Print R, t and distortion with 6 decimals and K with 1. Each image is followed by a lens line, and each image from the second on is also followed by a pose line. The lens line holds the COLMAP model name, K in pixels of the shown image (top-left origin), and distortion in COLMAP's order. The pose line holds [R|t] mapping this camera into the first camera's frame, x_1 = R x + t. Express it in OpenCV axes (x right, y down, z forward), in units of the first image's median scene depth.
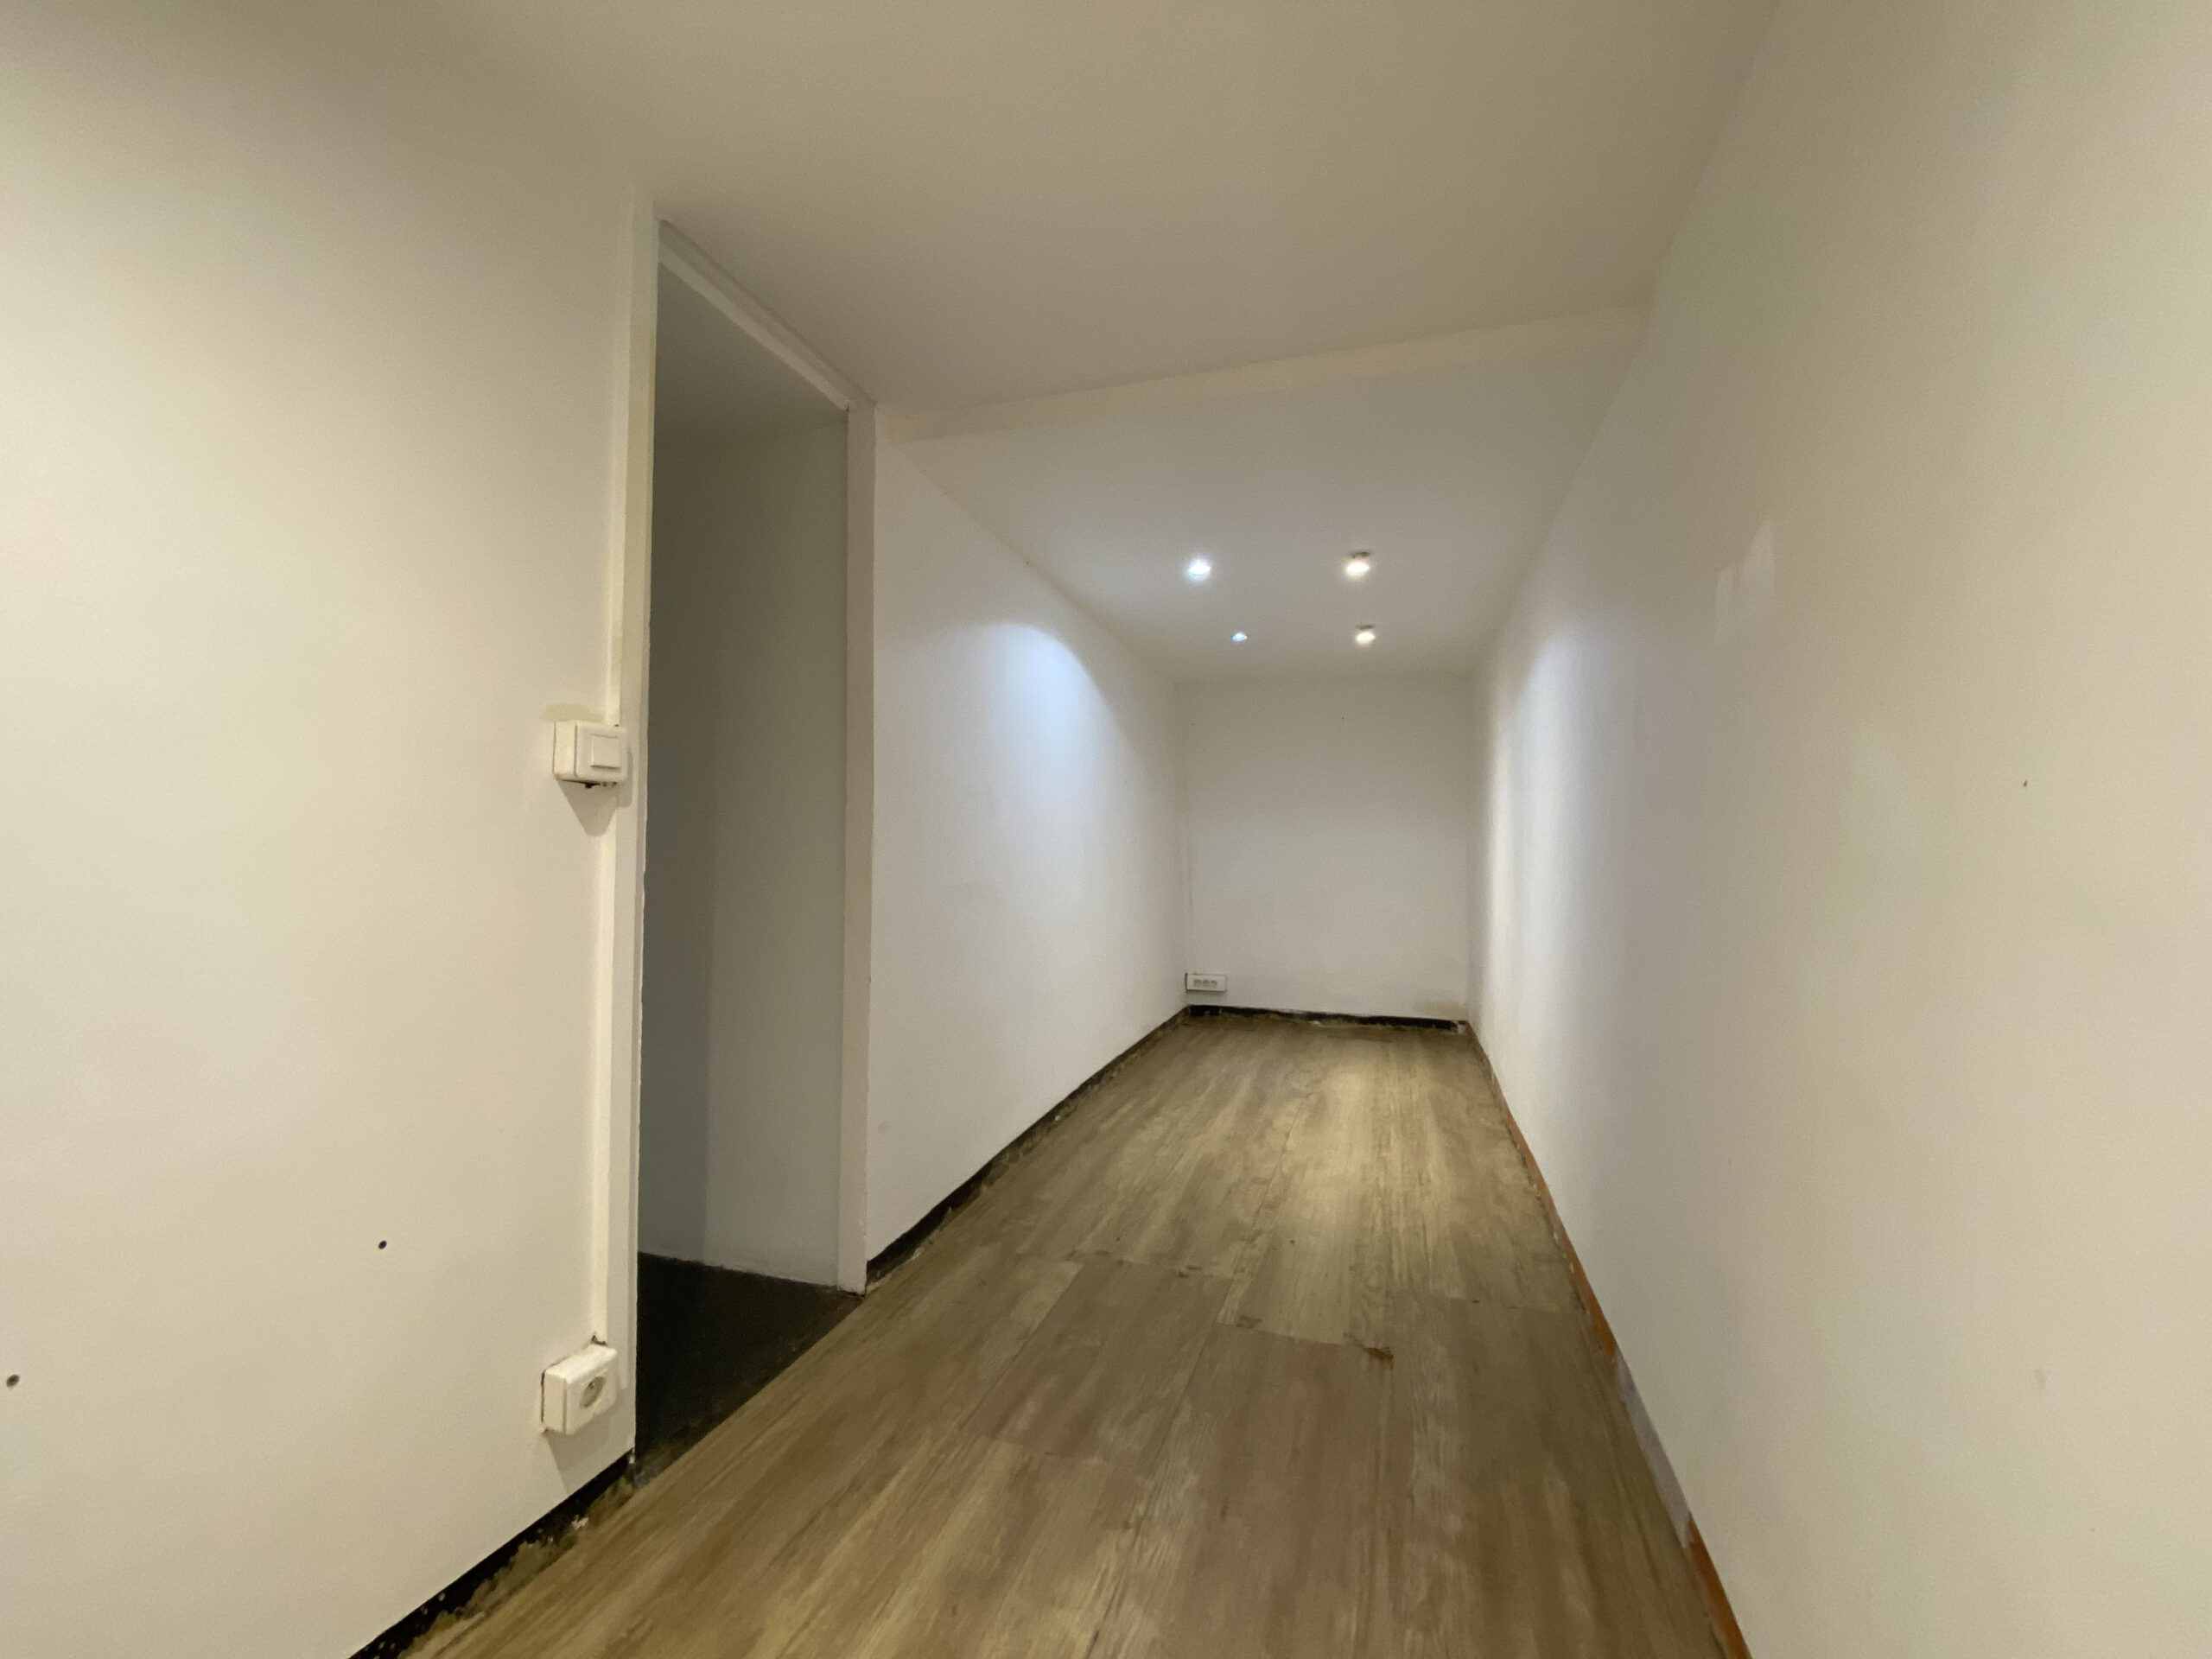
lens RADIAL K [[892.5, 0, 1106.0], [0, 892.5, 829.5], [0, 0, 1]] dist [0.056493, -0.044364]
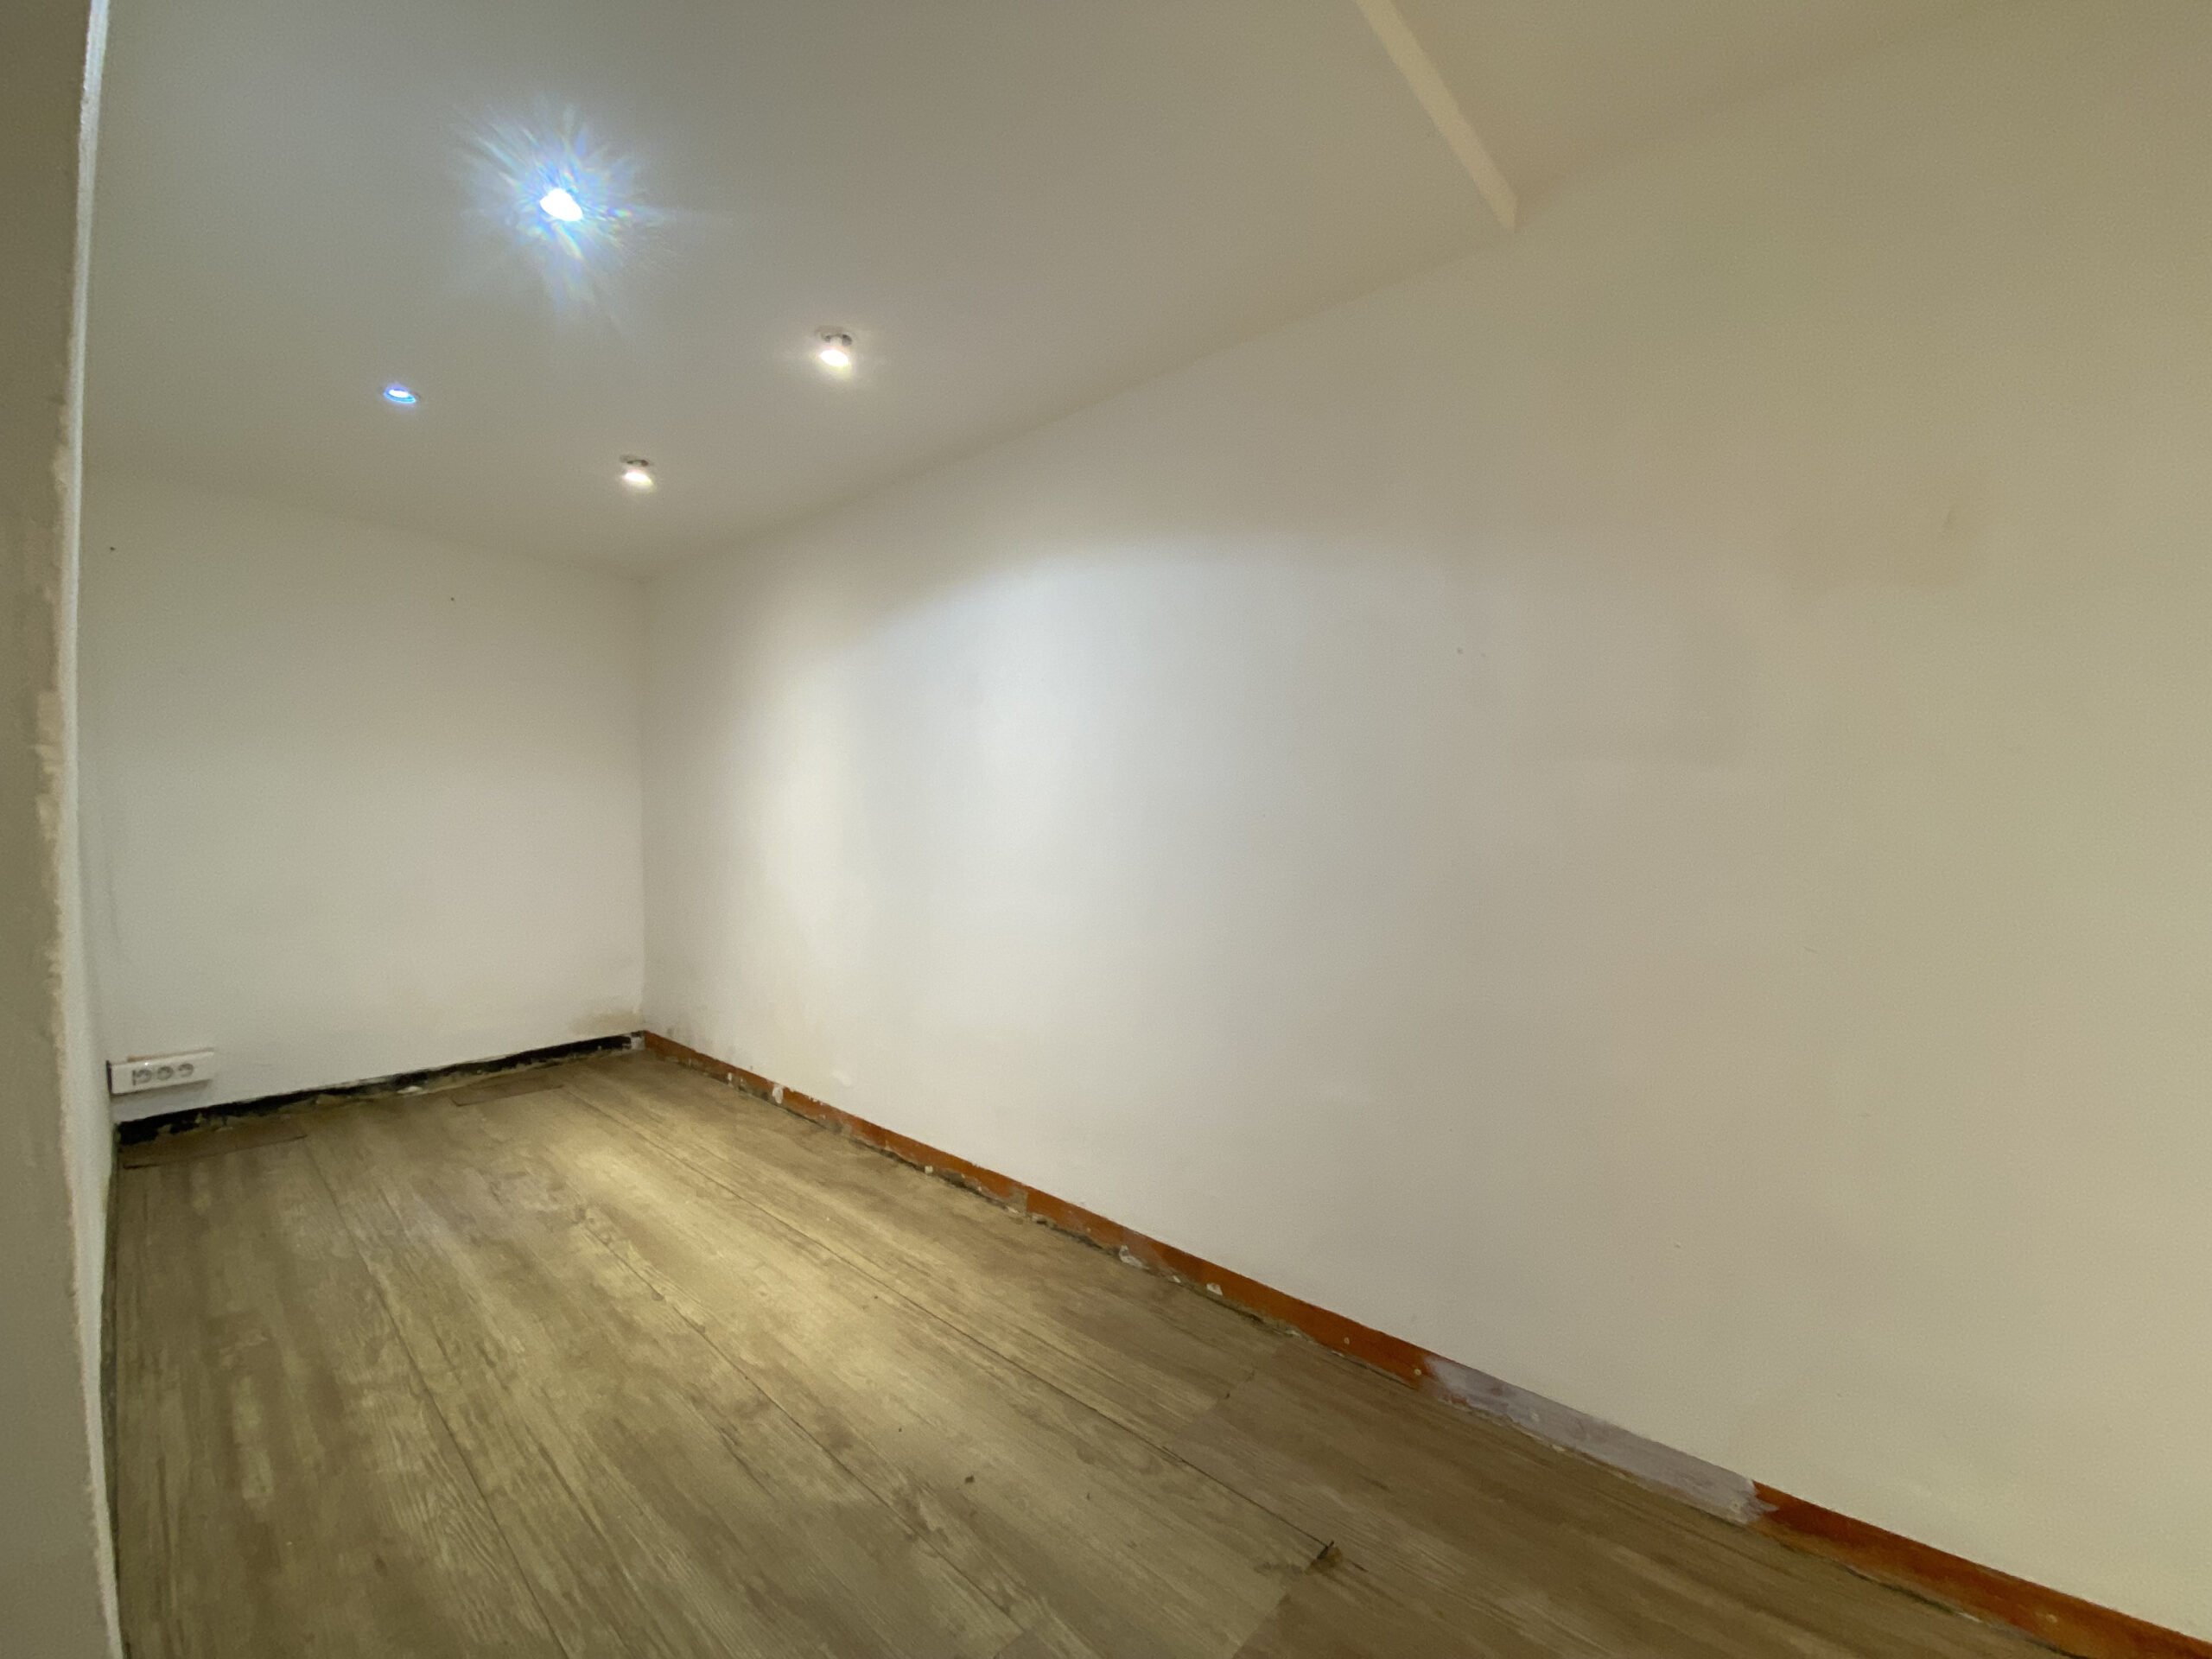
lens RADIAL K [[893.3, 0, 1101.8], [0, 893.3, 825.7], [0, 0, 1]] dist [0.028637, -0.023274]
pose [[0.410409, -0.017665, 0.911731, -0.221141], [-0.021383, 0.999351, 0.028988, 0.011966], [-0.911651, -0.031392, 0.409765, 0.544995]]
